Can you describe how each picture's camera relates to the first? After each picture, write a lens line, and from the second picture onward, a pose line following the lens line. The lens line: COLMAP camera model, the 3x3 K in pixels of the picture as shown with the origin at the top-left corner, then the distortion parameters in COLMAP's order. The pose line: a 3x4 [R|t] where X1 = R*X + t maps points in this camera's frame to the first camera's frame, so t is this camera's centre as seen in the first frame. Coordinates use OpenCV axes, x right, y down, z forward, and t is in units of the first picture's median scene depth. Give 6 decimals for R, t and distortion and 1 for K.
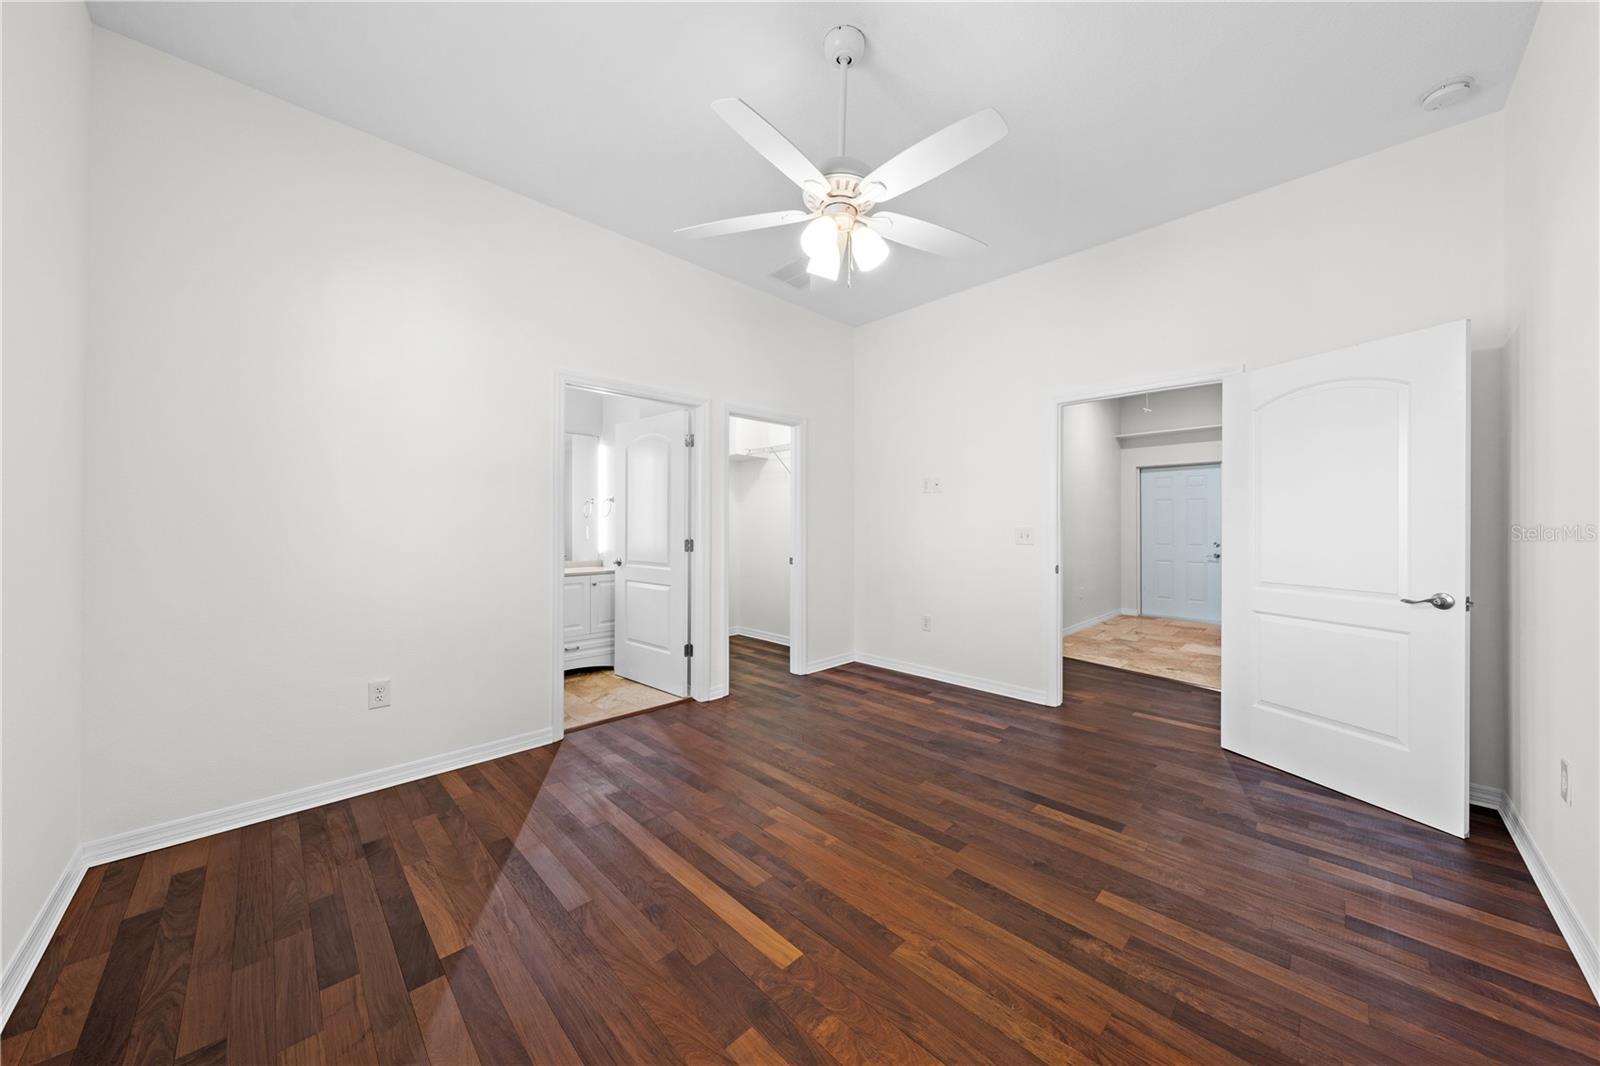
lens RADIAL K [[538.8, 0, 801.9], [0, 538.8, 525.4], [0, 0, 1]] dist [-0.001582, 0.001137]
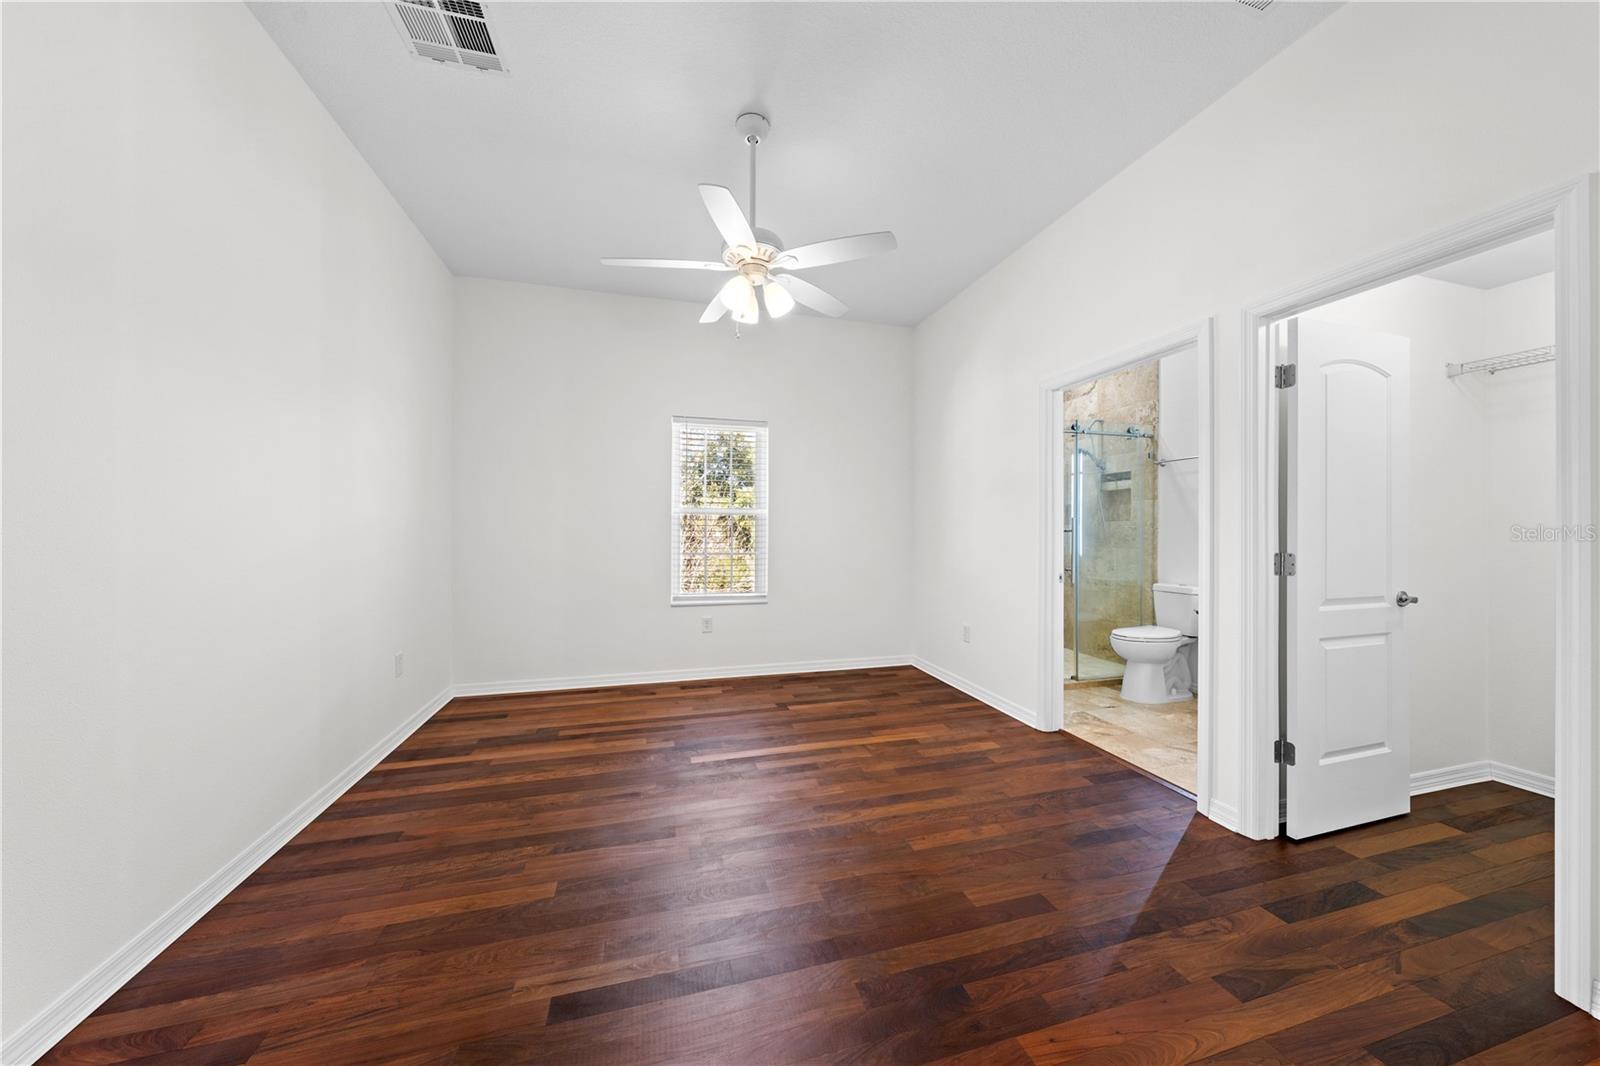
lens RADIAL K [[538.8, 0, 802.8], [0, 538.8, 531.2], [0, 0, 1]] dist [-0.001582, 0.001137]
pose [[-0.475195, 0.000020, -0.879880, 0.852135], [-0.002240, 0.999997, 0.001232, 0.007824], [0.879878, 0.002556, -0.475194, 1.318751]]
